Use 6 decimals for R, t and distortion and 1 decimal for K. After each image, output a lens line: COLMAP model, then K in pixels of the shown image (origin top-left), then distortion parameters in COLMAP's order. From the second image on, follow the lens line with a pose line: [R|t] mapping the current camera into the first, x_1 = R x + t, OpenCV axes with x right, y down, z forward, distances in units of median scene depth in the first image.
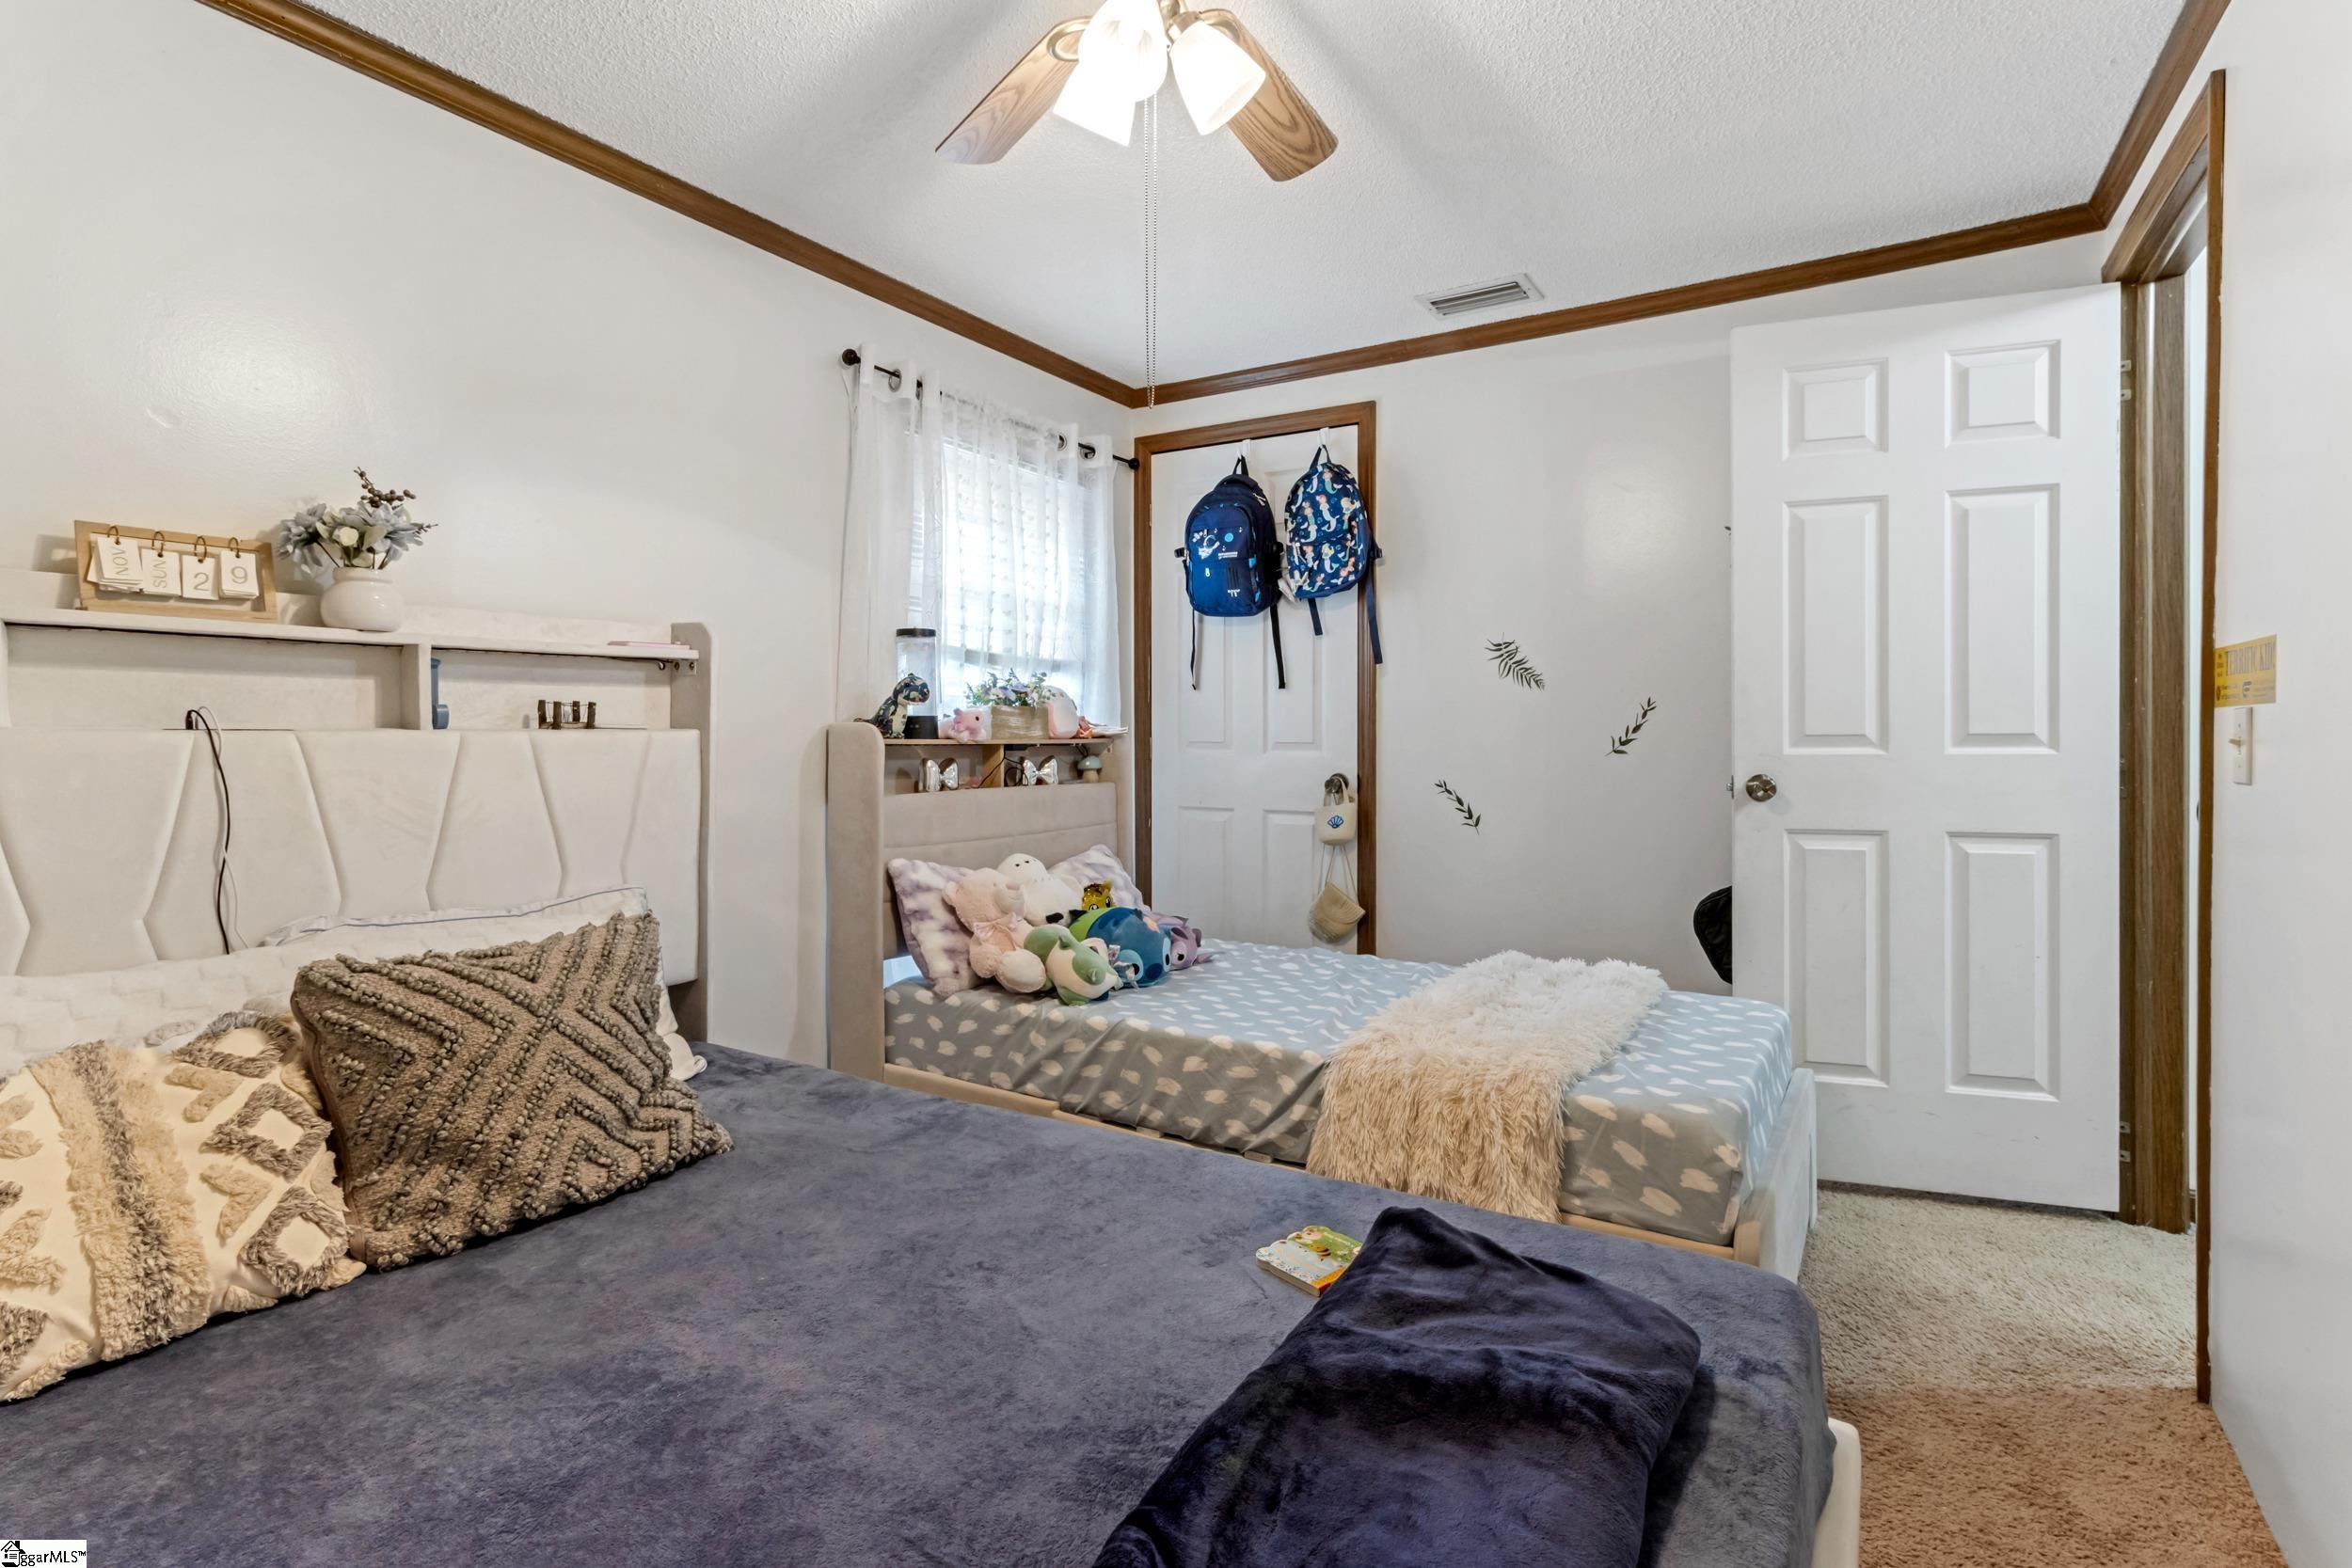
lens RADIAL K [[1115.7, 0, 1183.2], [0, 1115.7, 752.2], [0, 0, 1]] dist [-0.003147, 0.007098]
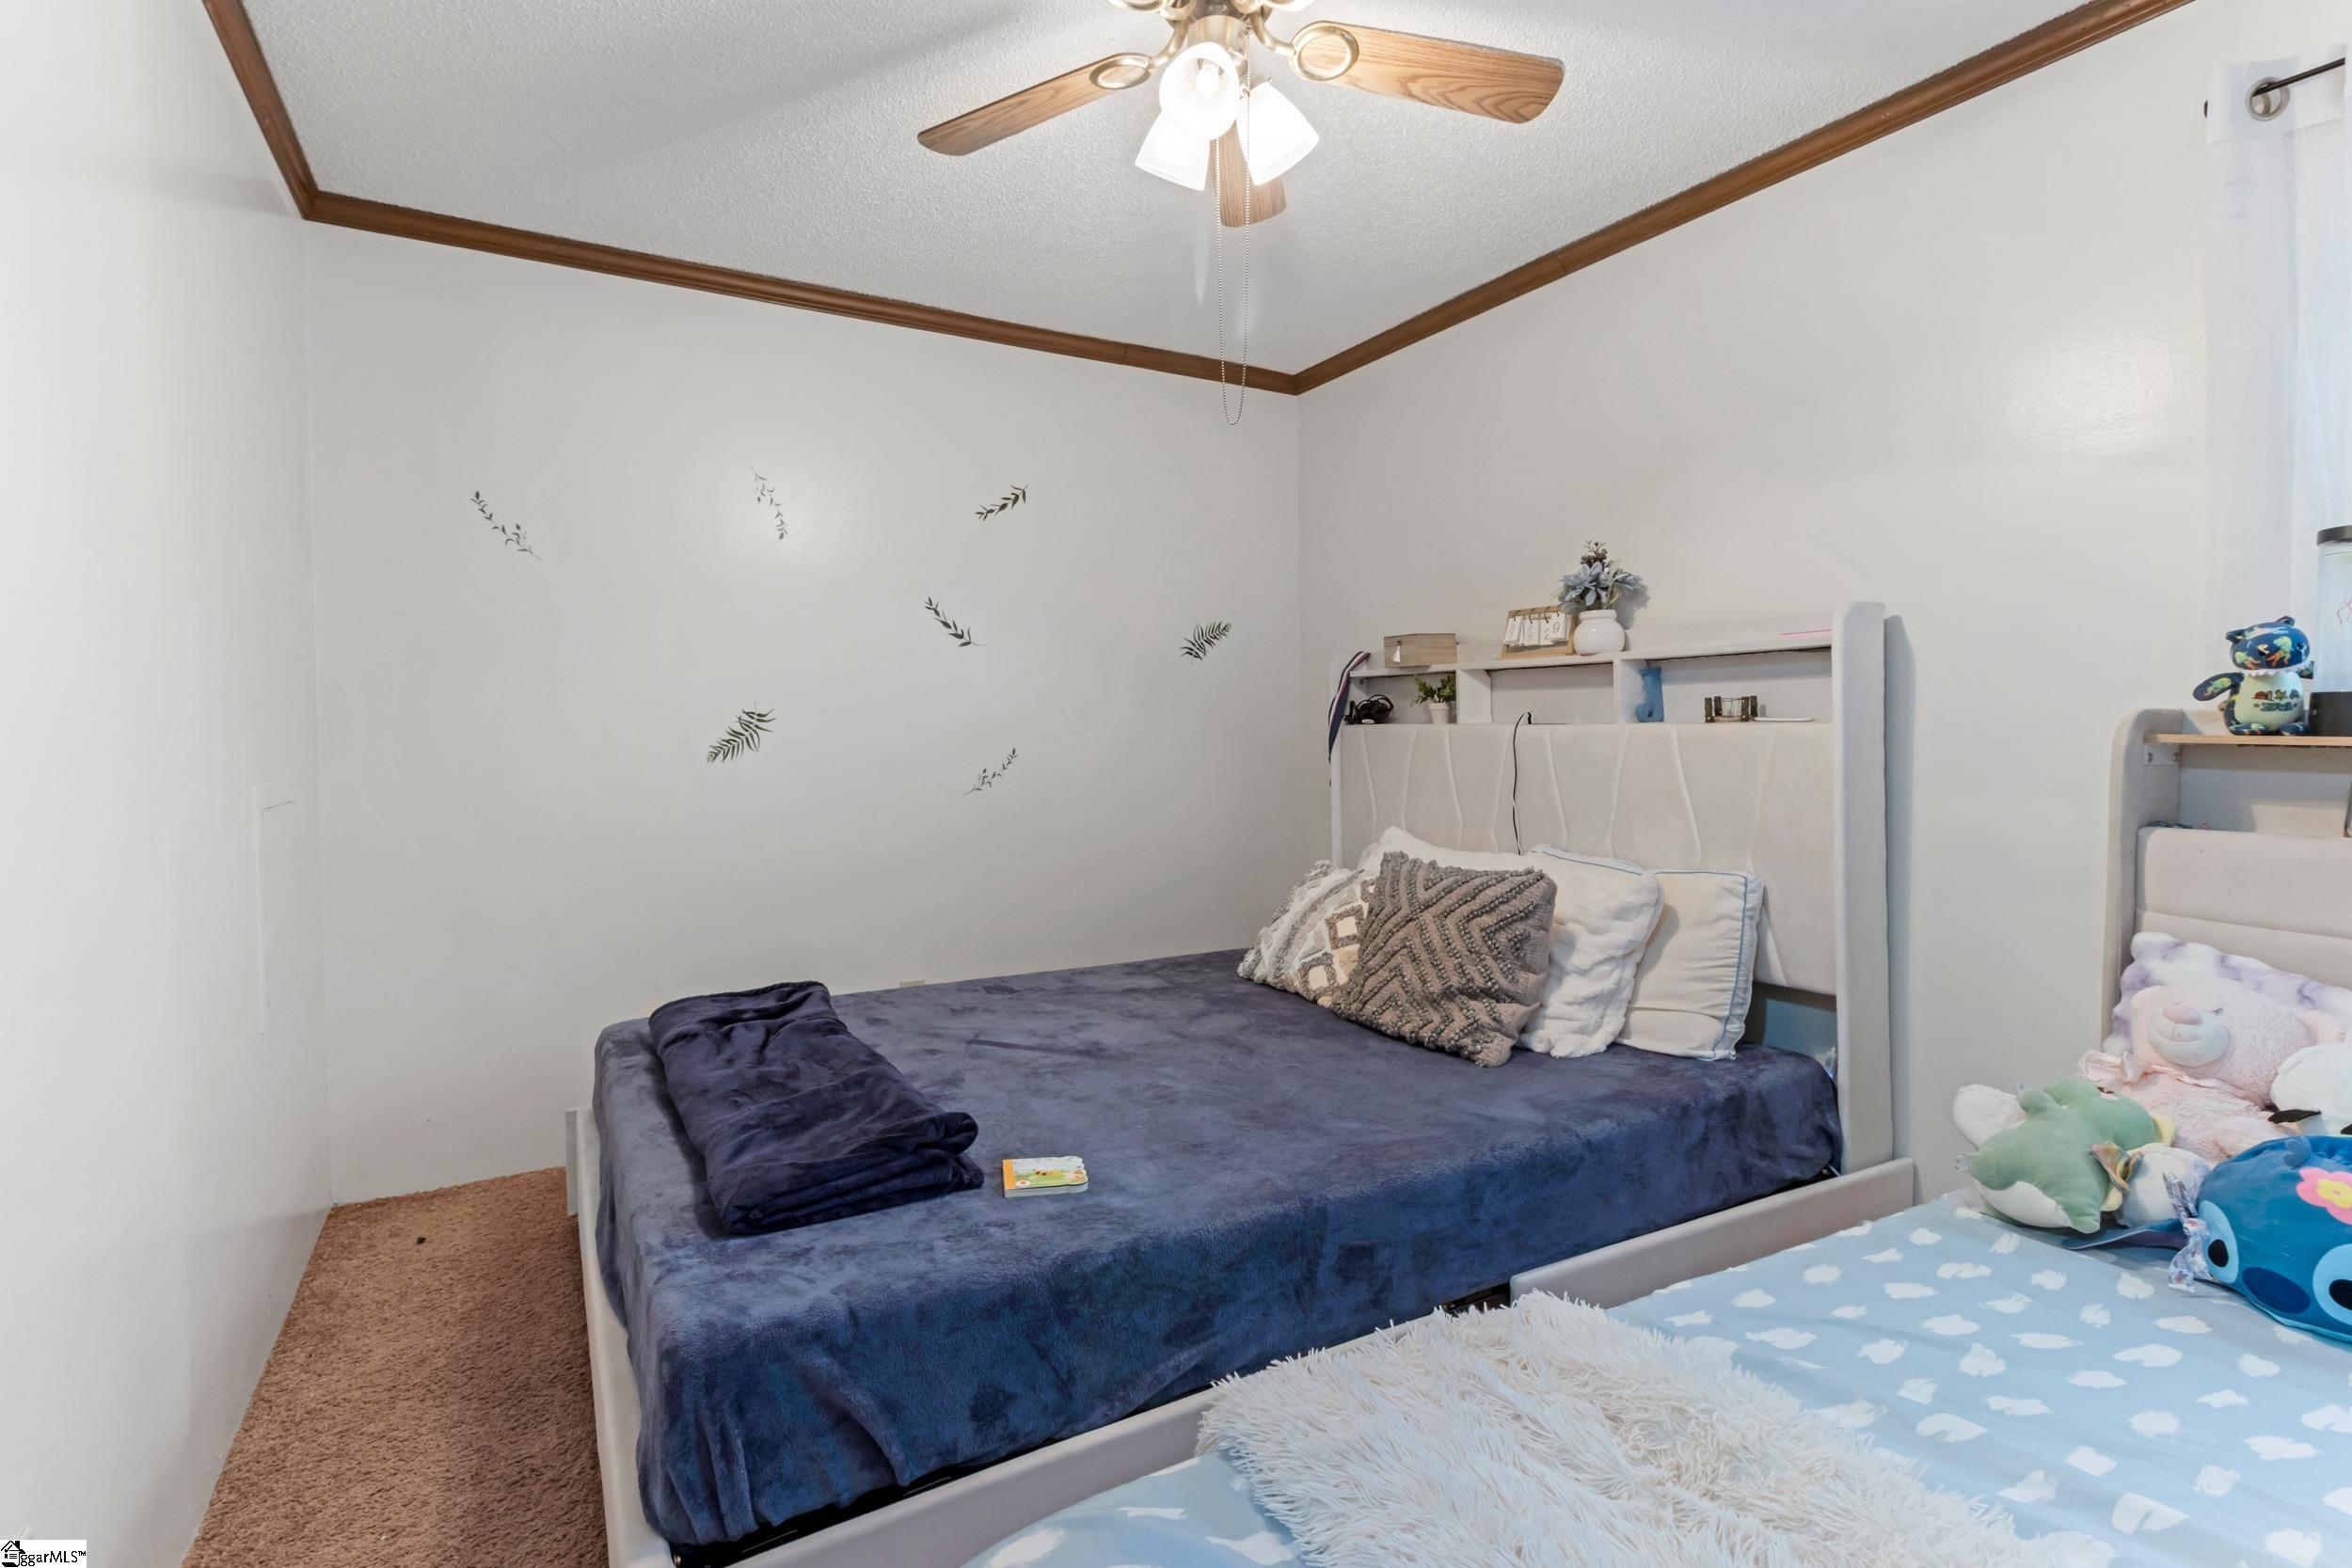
lens RADIAL K [[1115.7, 0, 1183.2], [0, 1115.7, 752.2], [0, 0, 1]] dist [-0.003147, 0.007098]
pose [[-0.462027, 0.011036, -0.886797, 0.895987], [-0.017746, 0.999607, 0.021685, -0.006136], [0.886688, 0.025756, -0.461650, 1.383037]]
